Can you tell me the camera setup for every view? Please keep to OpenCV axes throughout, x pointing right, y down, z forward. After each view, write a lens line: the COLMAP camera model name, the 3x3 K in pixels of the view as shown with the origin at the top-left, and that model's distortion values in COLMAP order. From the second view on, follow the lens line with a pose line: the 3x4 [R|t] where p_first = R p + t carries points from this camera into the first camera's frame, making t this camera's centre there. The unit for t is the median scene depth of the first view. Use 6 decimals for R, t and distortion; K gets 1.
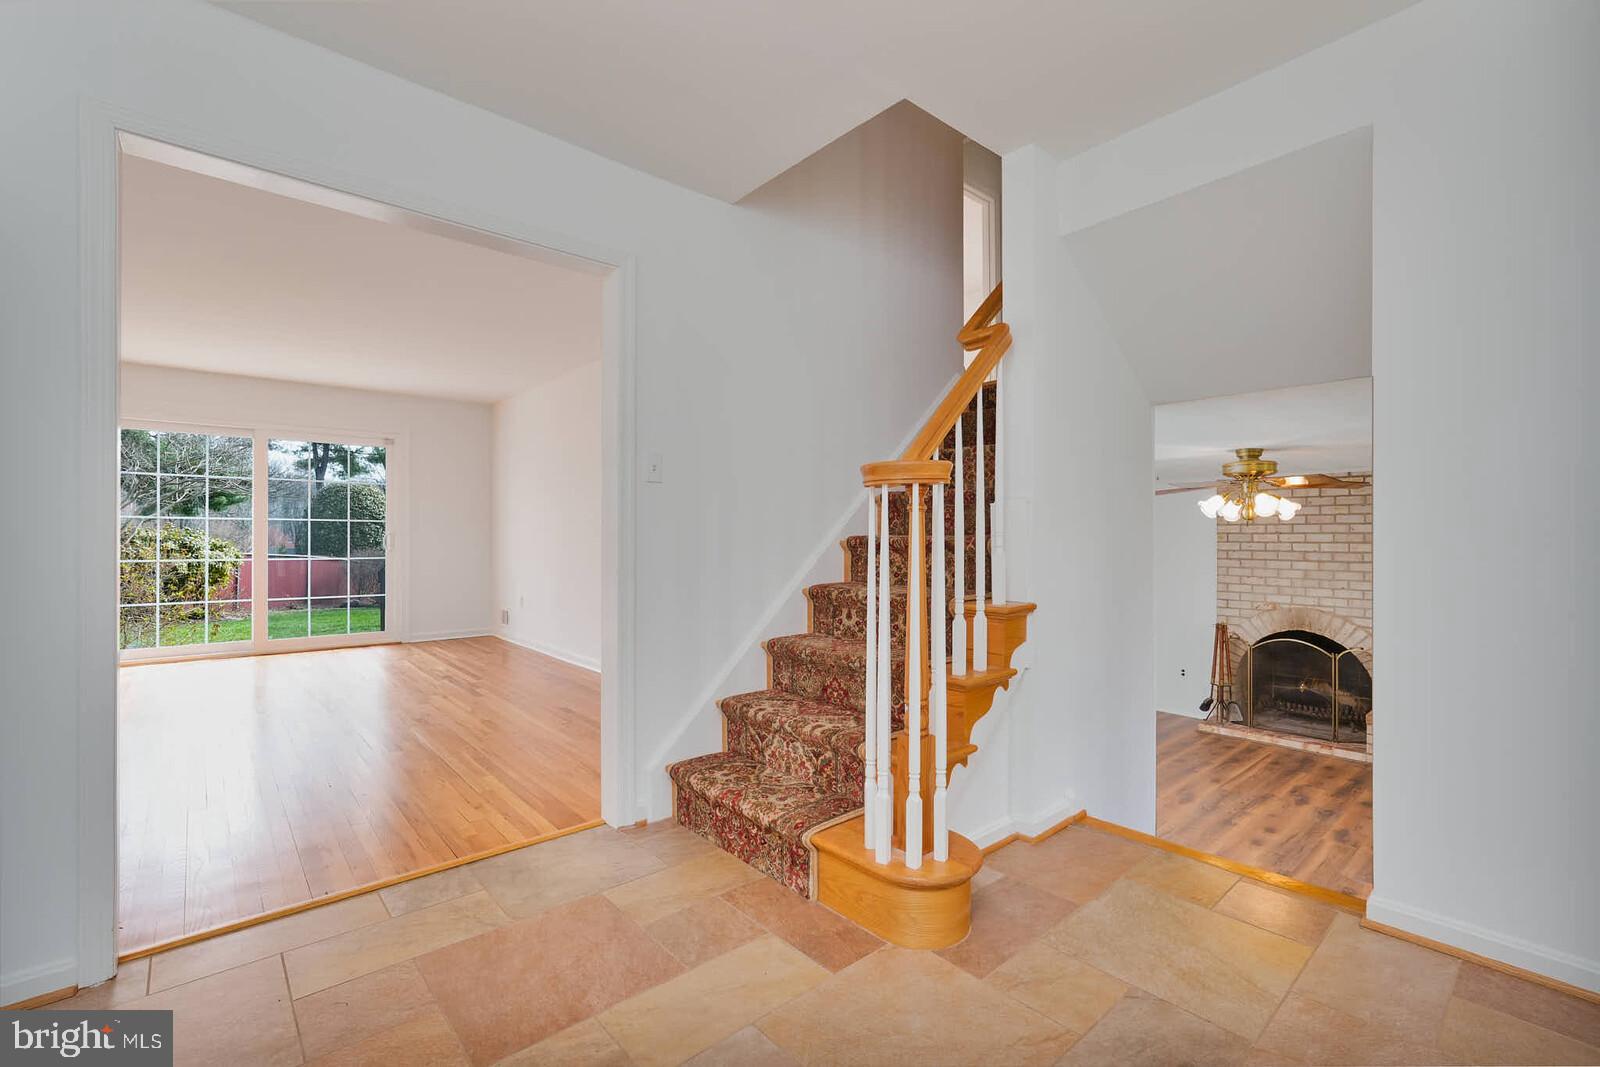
lens RADIAL K [[695.5, 0, 798.9], [0, 695.5, 539.4], [0, 0, 1]] dist [-0.000980, 0.000042]
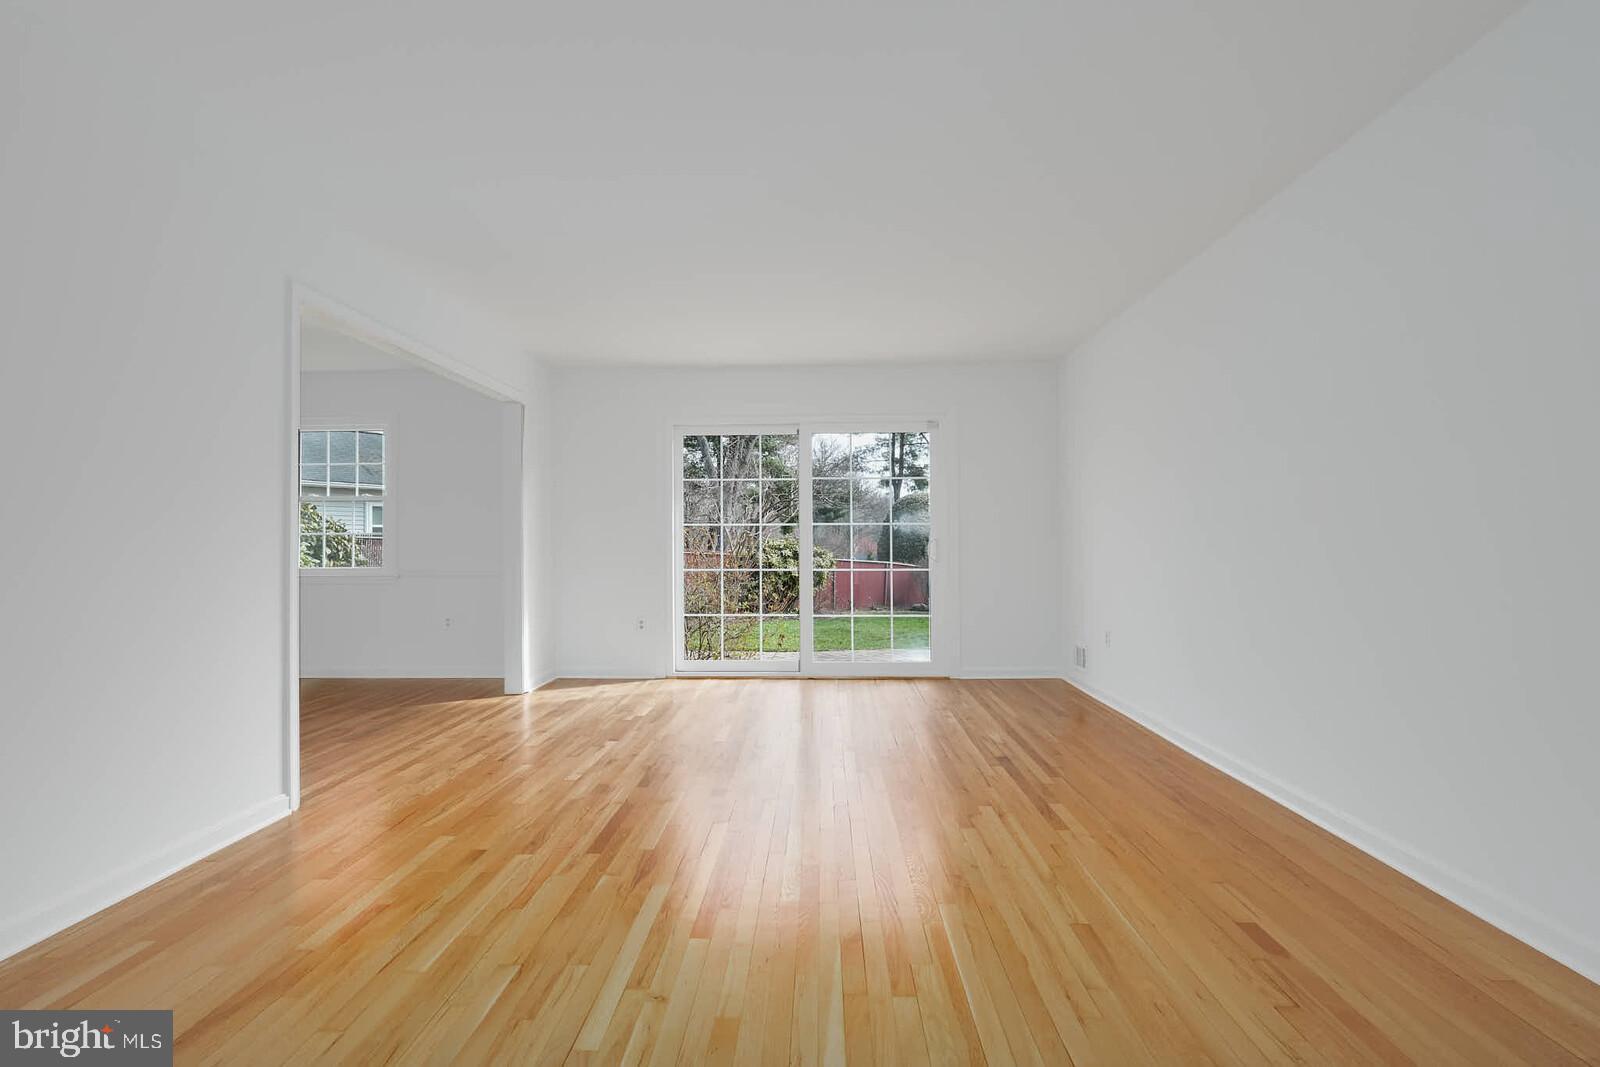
lens RADIAL K [[695.5, 0, 798.9], [0, 695.5, 539.4], [0, 0, 1]] dist [-0.000980, 0.000042]
pose [[0.730576, -0.010482, -0.682751, -0.159721], [0.003502, 0.999927, -0.011604, 0.000273], [0.682822, 0.006087, 0.730559, 0.312033]]
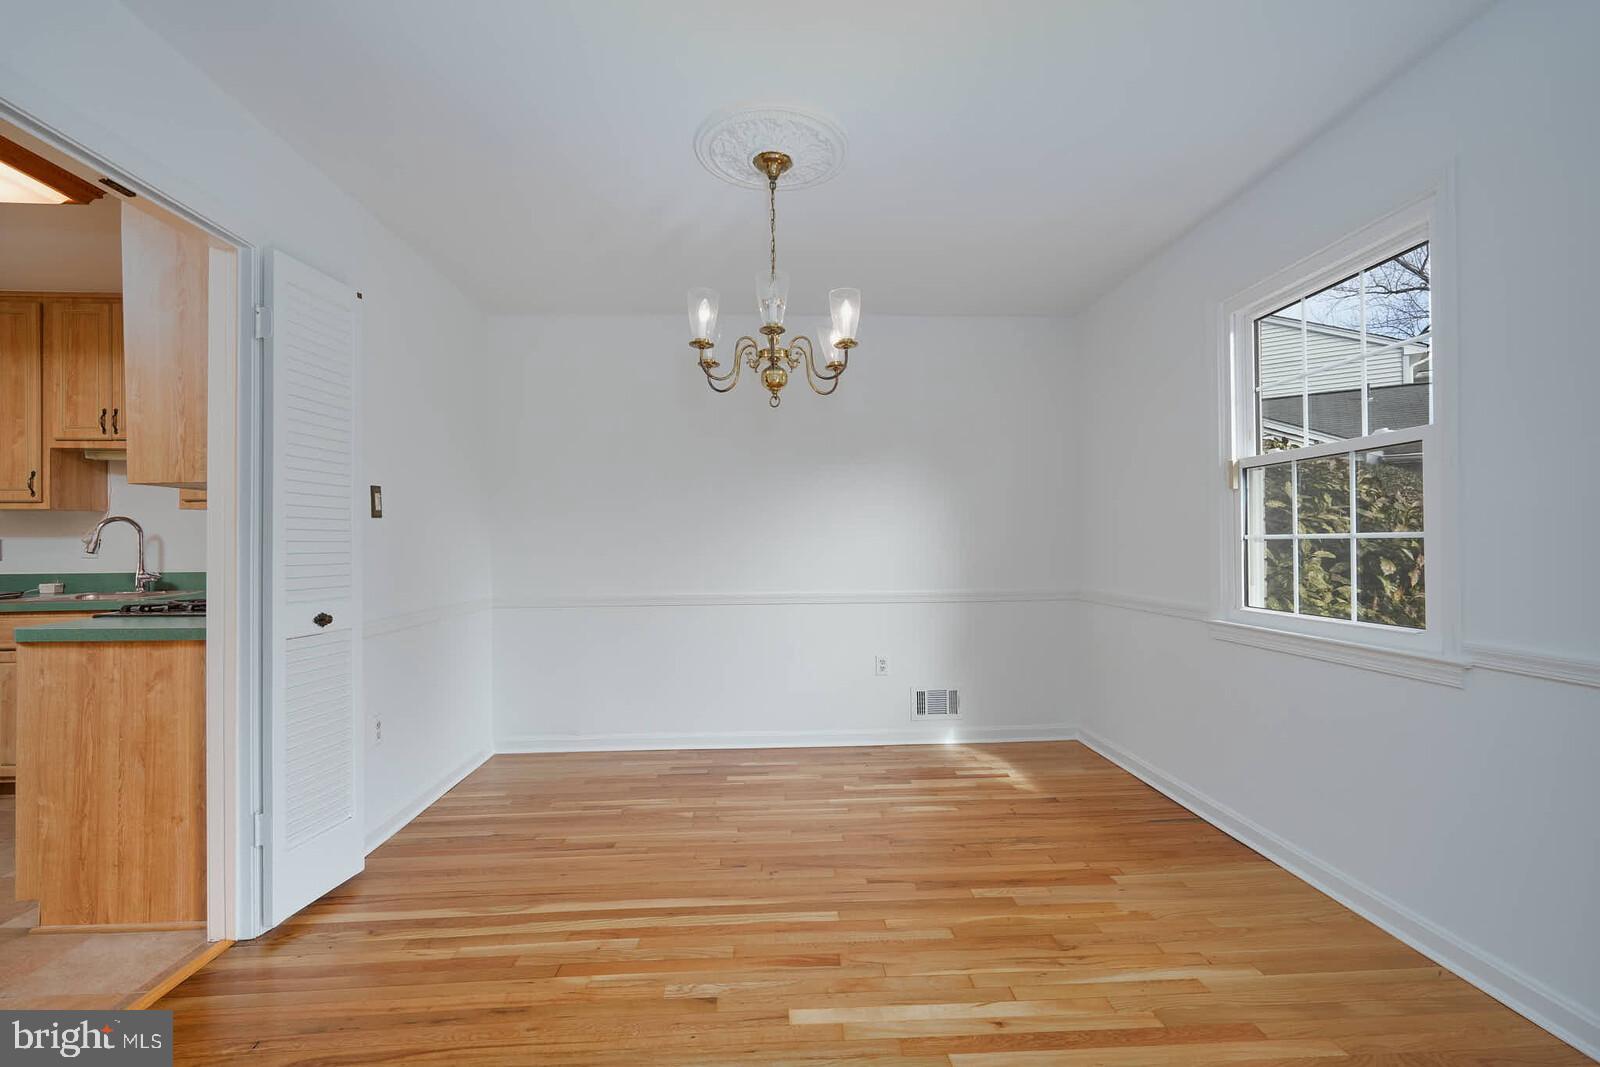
lens RADIAL K [[708.8, 0, 801.0], [0, 708.8, 538.7], [0, 0, 1]] dist [-0.002037, -0.000097]
pose [[-0.607108, -0.002477, -0.794615, -0.675040], [0.002063, 0.999987, -0.004694, -0.014463], [0.794616, -0.004490, -0.607095, 0.541083]]
